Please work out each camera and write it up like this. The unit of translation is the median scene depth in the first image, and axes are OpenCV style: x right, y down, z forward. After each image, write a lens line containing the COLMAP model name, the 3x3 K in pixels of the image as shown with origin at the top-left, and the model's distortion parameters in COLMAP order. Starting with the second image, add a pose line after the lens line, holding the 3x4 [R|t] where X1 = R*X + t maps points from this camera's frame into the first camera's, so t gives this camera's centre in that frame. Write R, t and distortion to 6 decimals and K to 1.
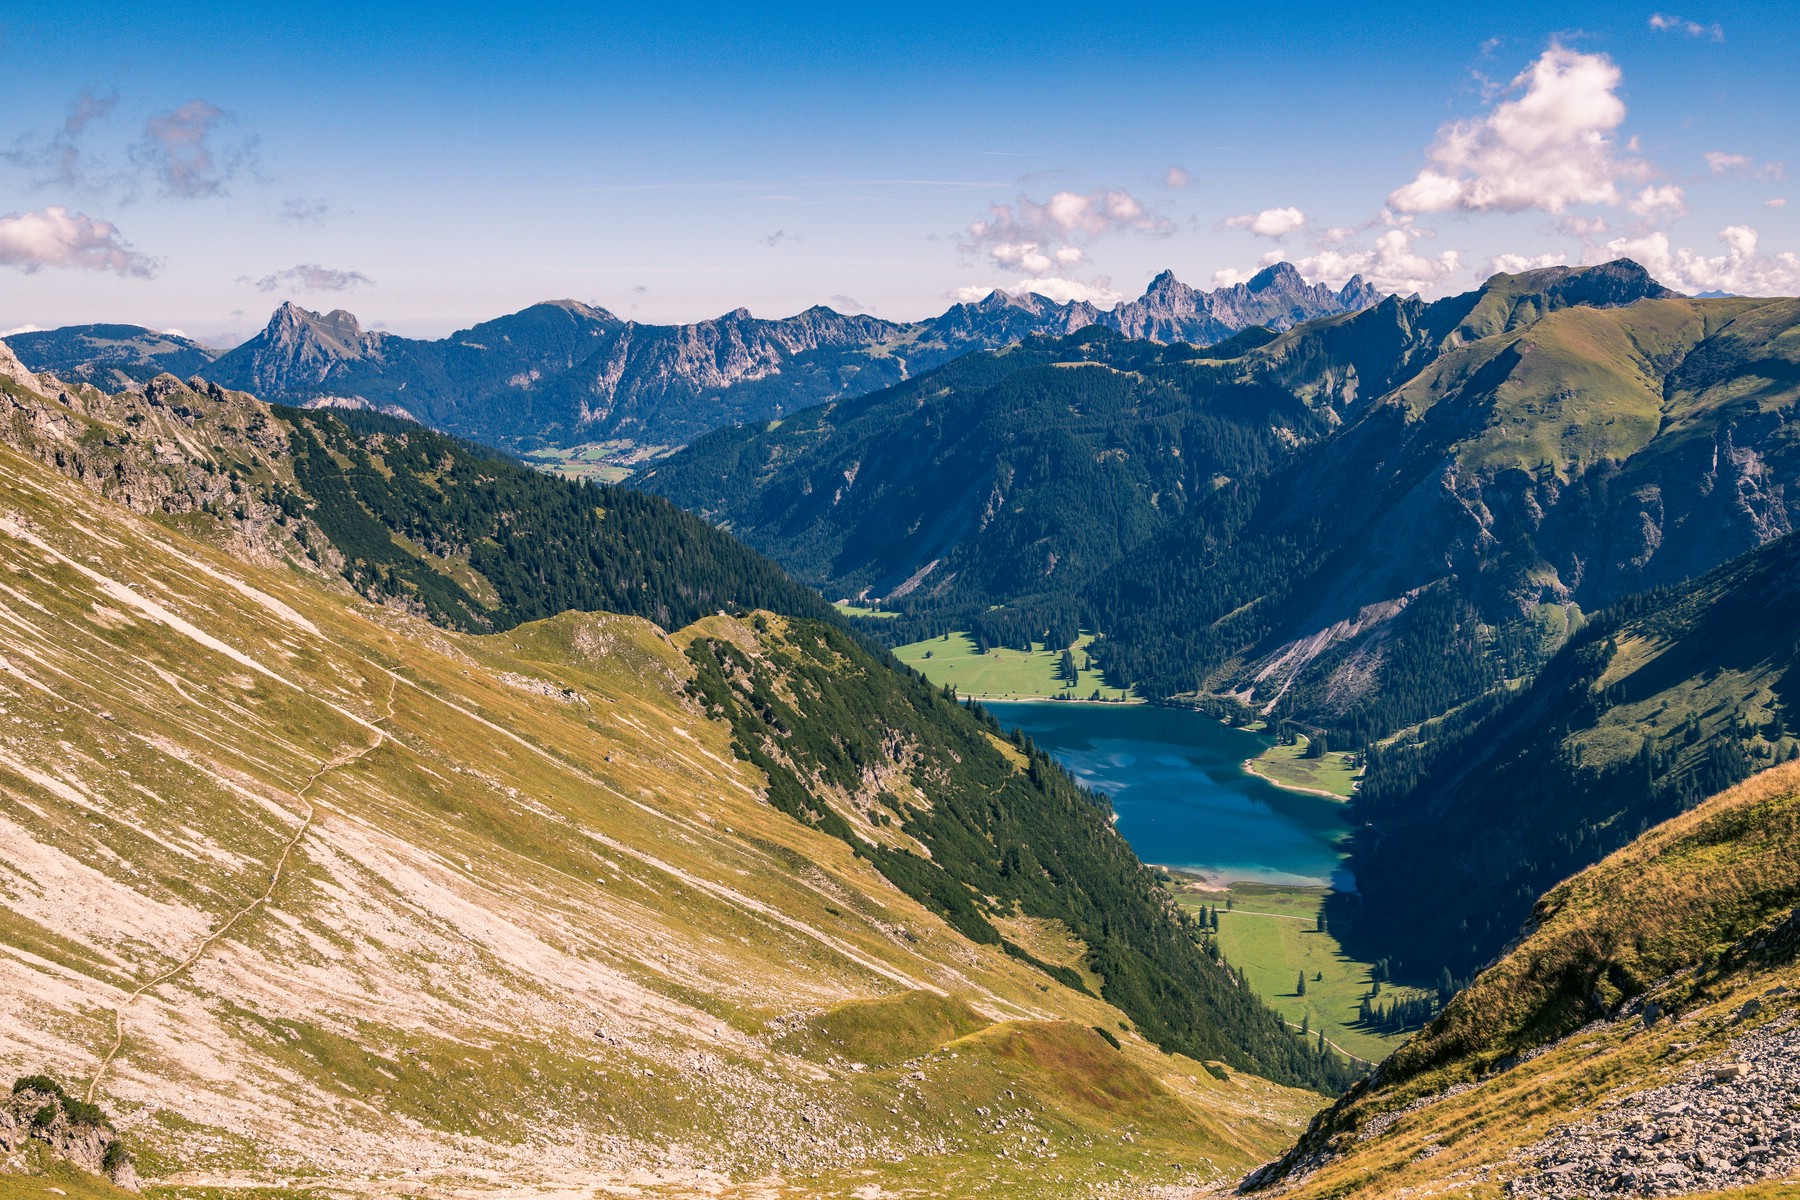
lens RADIAL K [[1747.4, 0, 895.4], [0, 1747.4, 604.9], [0, 0, 1]] dist [0.032311, 0.000000]
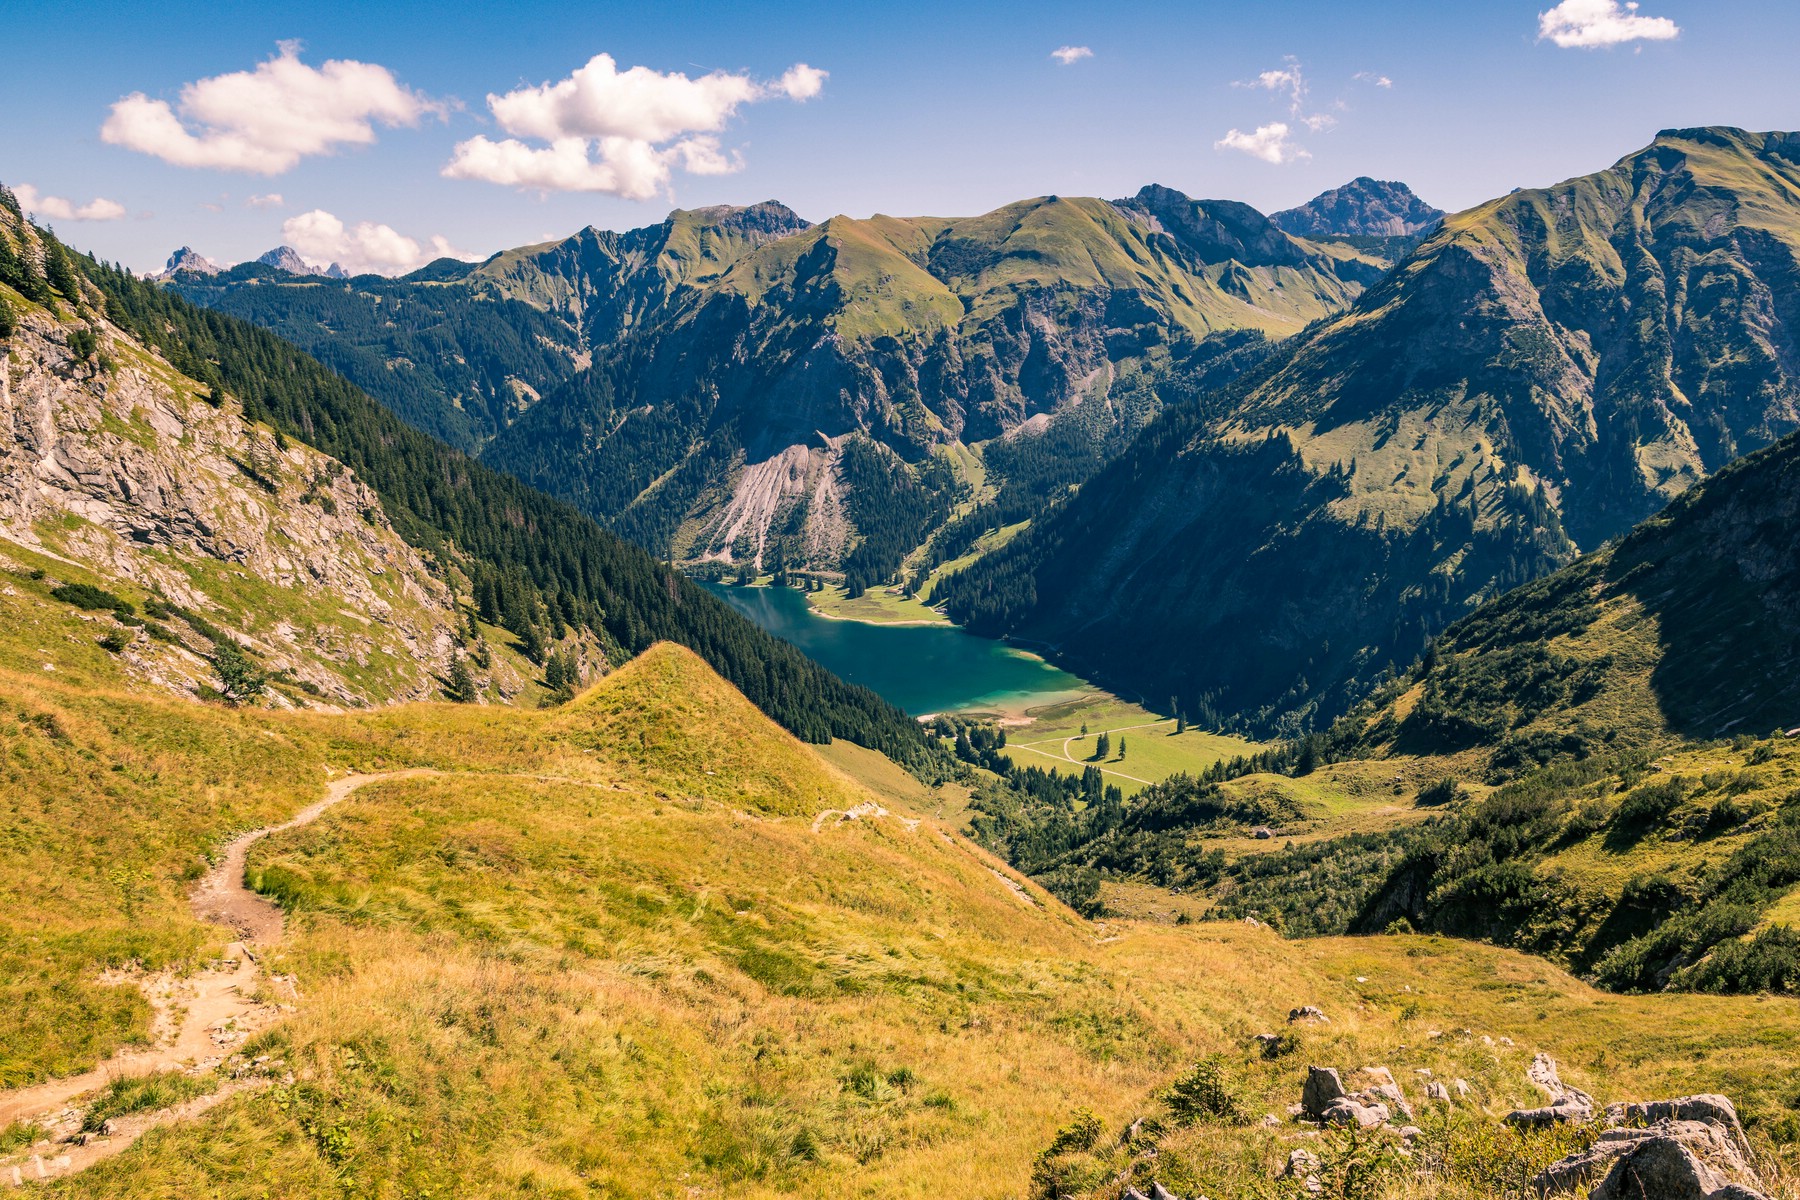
lens RADIAL K [[1217.8, 0, 911.7], [0, 1217.8, 606.9], [0, 0, 1]] dist [-0.057590, 0.062722]
pose [[0.722313, -0.160534, 0.672676, -0.209139], [0.114545, 0.987021, 0.112555, 0.012074], [-0.682014, -0.004249, 0.731327, 0.377463]]
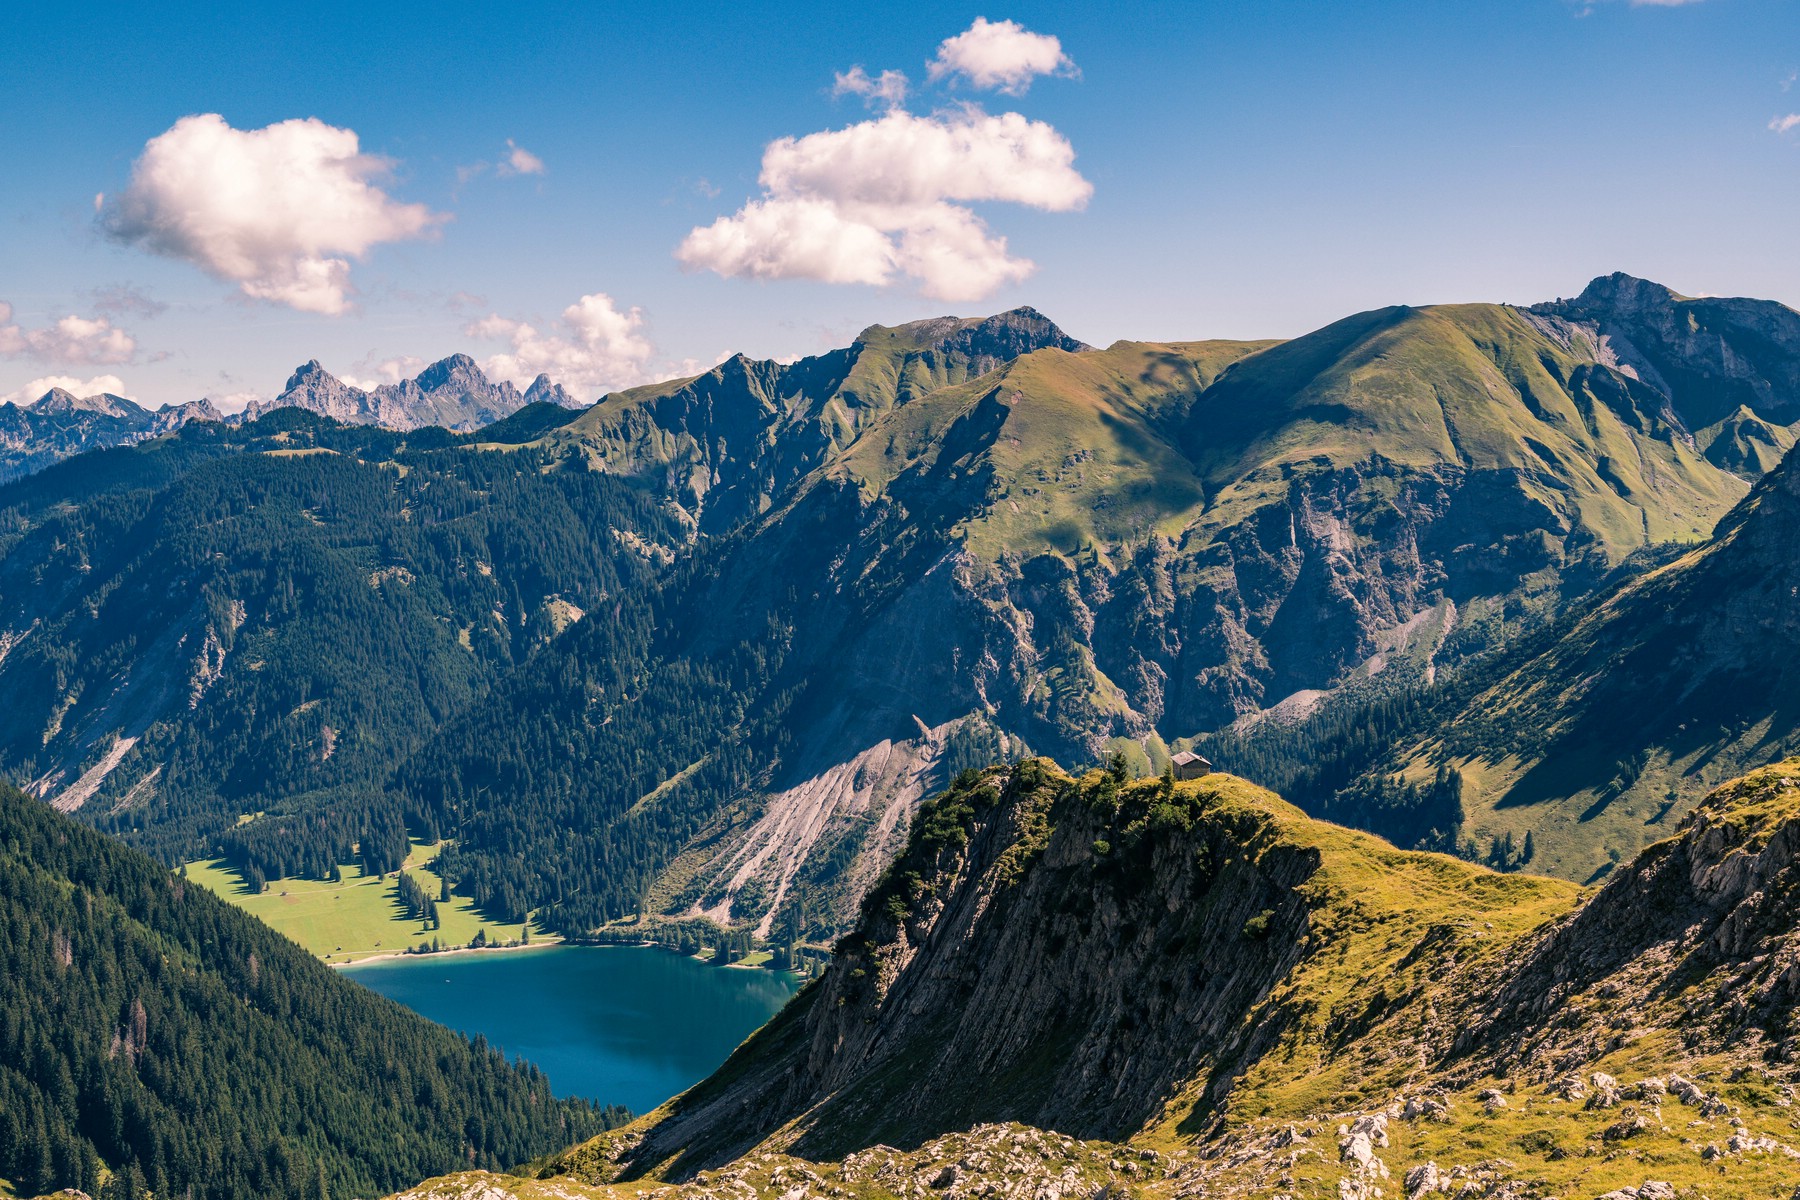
lens RADIAL K [[2140.7, 0, 913.3], [0, 2140.7, 600.0], [0, 0, 1]] dist [0.072318, 0.000000]
pose [[0.896889, -0.041564, 0.440298, -0.080074], [0.082233, 0.993885, -0.073686, 0.000654], [-0.434543, 0.102295, 0.894823, 0.234592]]
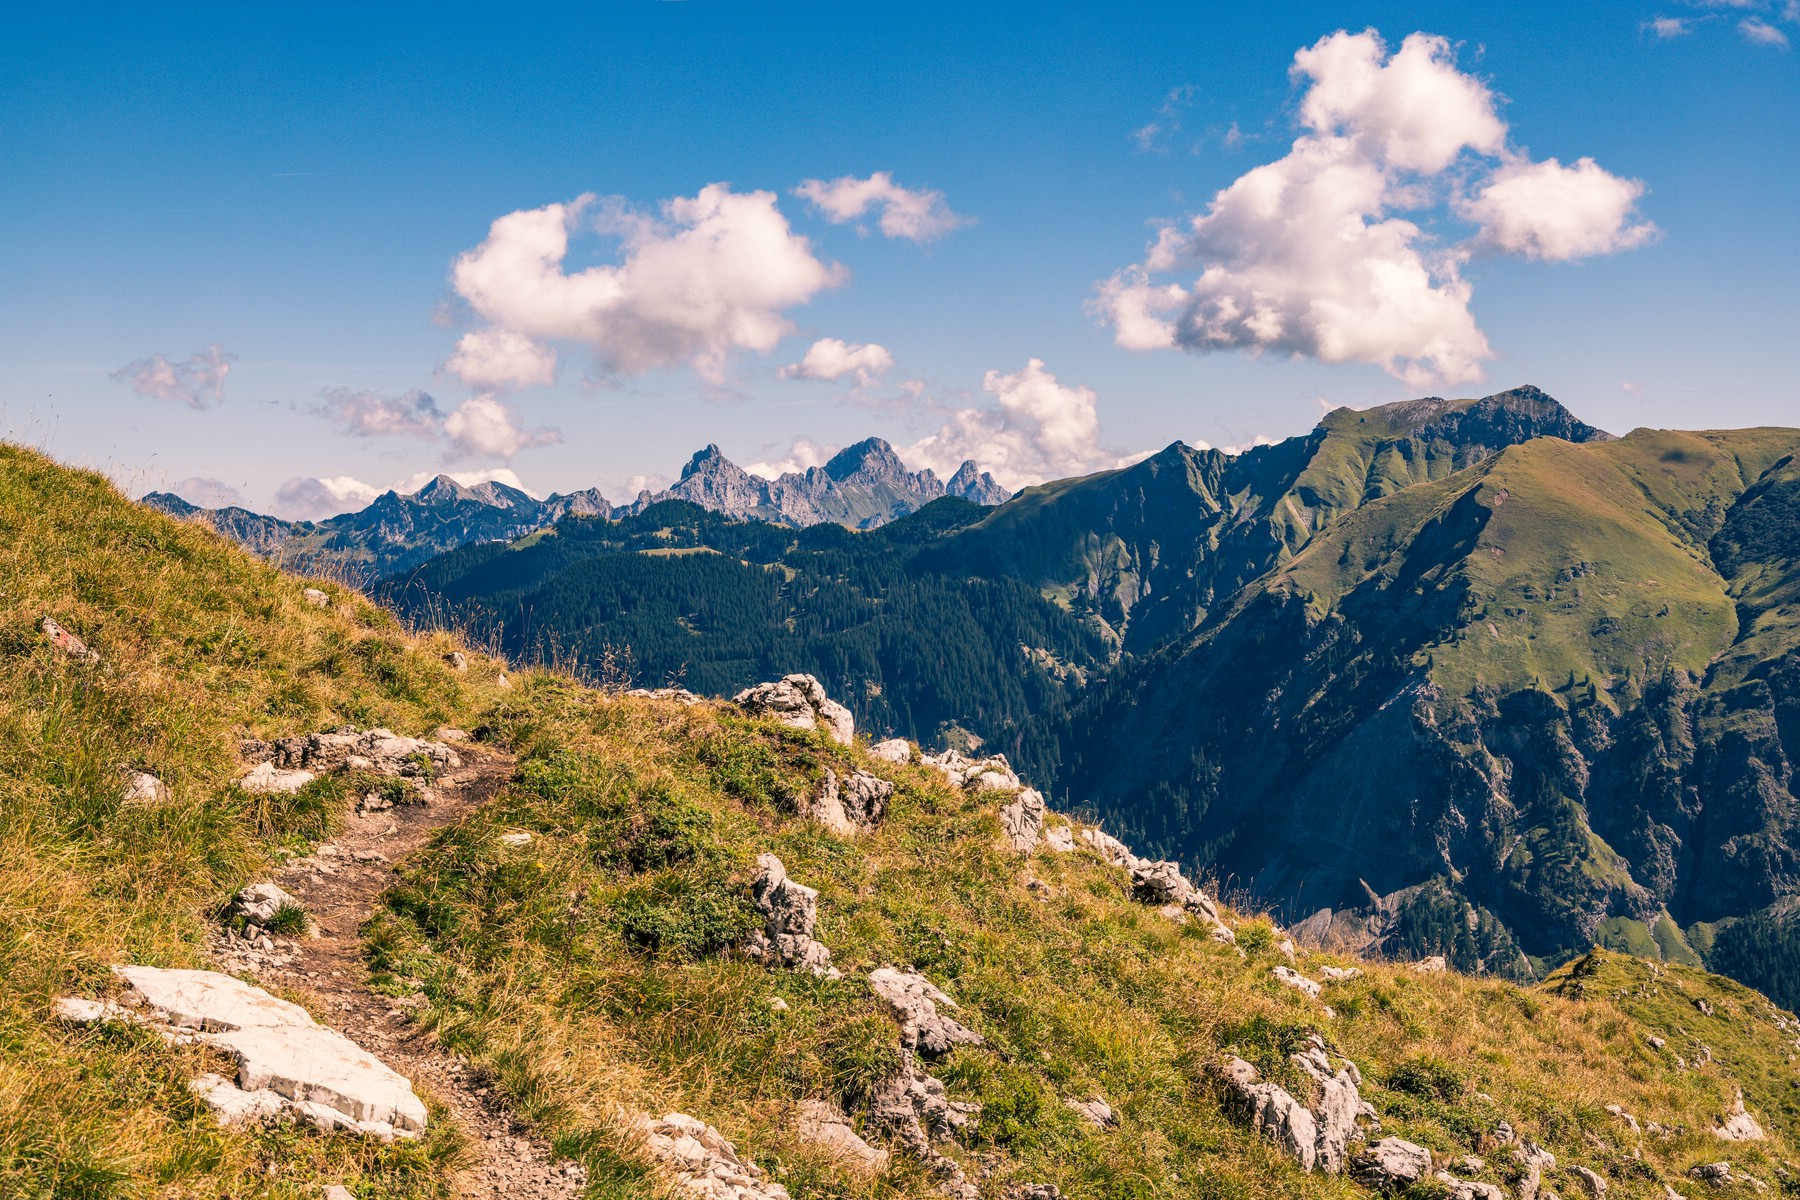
lens RADIAL K [[2545.4, 0, 900.2], [0, 2545.4, 590.8], [0, 0, 1]] dist [0.101320, 0.000000]
pose [[0.967052, -0.002865, 0.254565, -0.069187], [0.039506, 0.989512, -0.138940, 0.000706], [-0.251497, 0.144419, 0.957023, 0.217769]]
